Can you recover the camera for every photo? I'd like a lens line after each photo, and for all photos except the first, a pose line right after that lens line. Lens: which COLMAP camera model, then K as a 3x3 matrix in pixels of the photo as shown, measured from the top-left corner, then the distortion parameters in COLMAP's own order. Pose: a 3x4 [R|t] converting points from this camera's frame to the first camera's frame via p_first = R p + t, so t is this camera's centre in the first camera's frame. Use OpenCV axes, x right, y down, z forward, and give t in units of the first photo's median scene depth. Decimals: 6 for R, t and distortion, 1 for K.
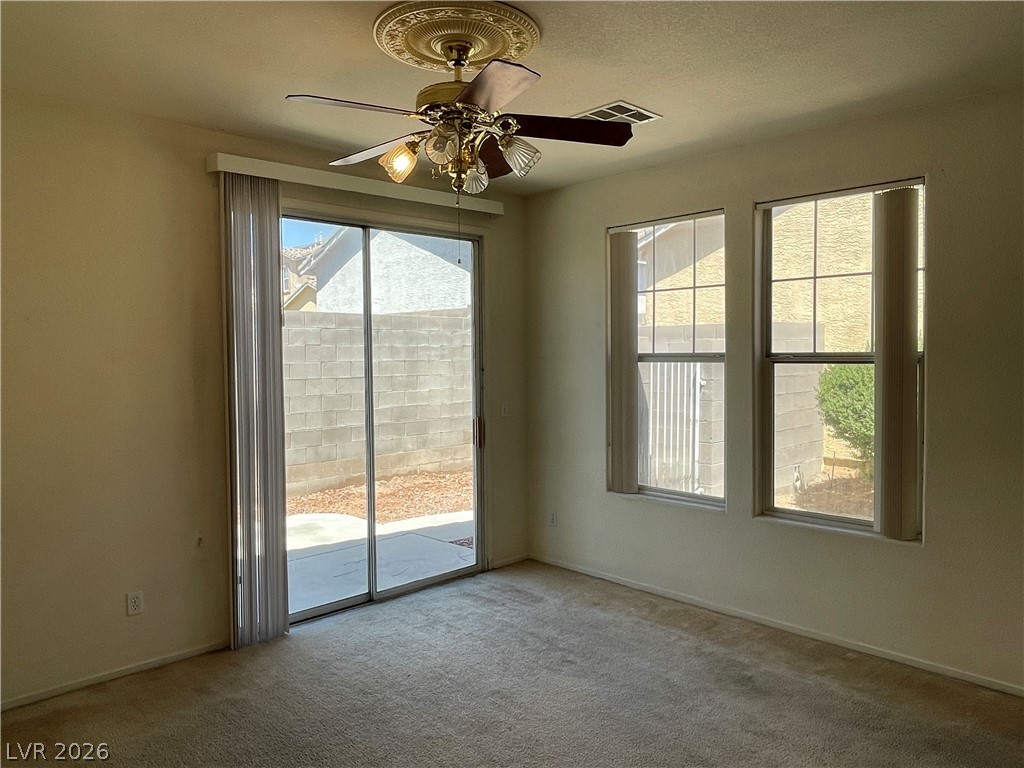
lens RADIAL K [[718.2, 0, 517.7], [0, 718.2, 385.6], [0, 0, 1]] dist [0.004962, -0.020894]
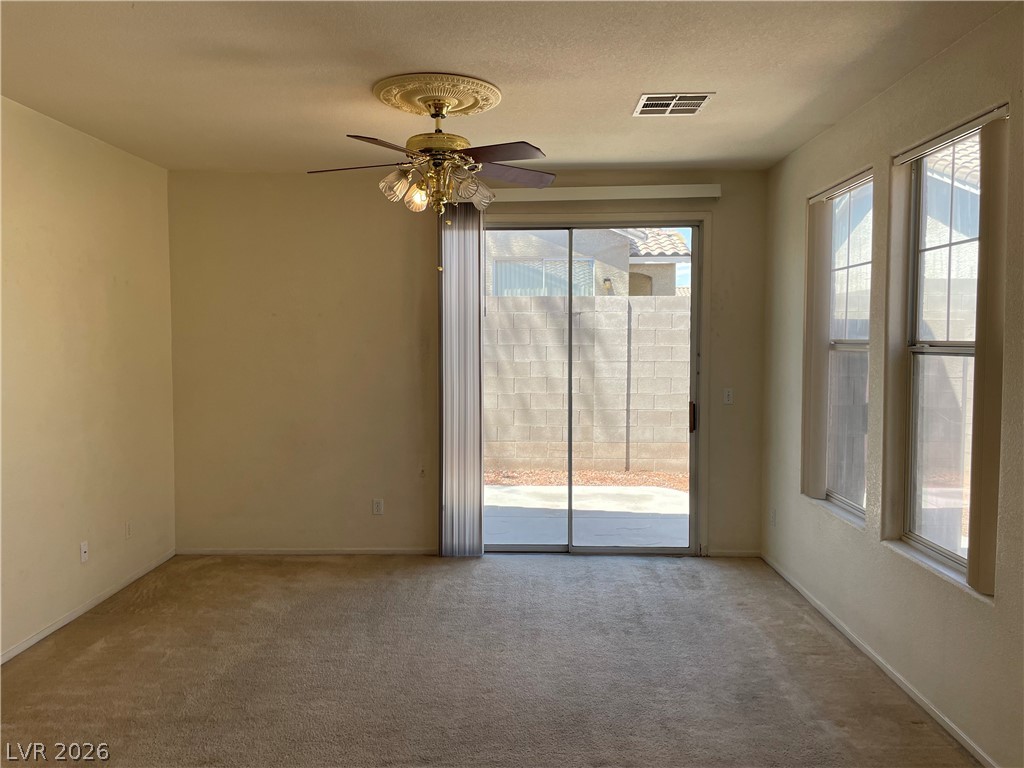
lens RADIAL K [[770.5, 0, 513.7], [0, 770.5, 382.3], [0, 0, 1]] dist [0.078255, -0.102508]
pose [[0.703312, 0.048568, -0.709220, 0.614908], [-0.037310, 0.998810, 0.031401, -0.009331], [0.709902, 0.004376, 0.704287, 0.063984]]
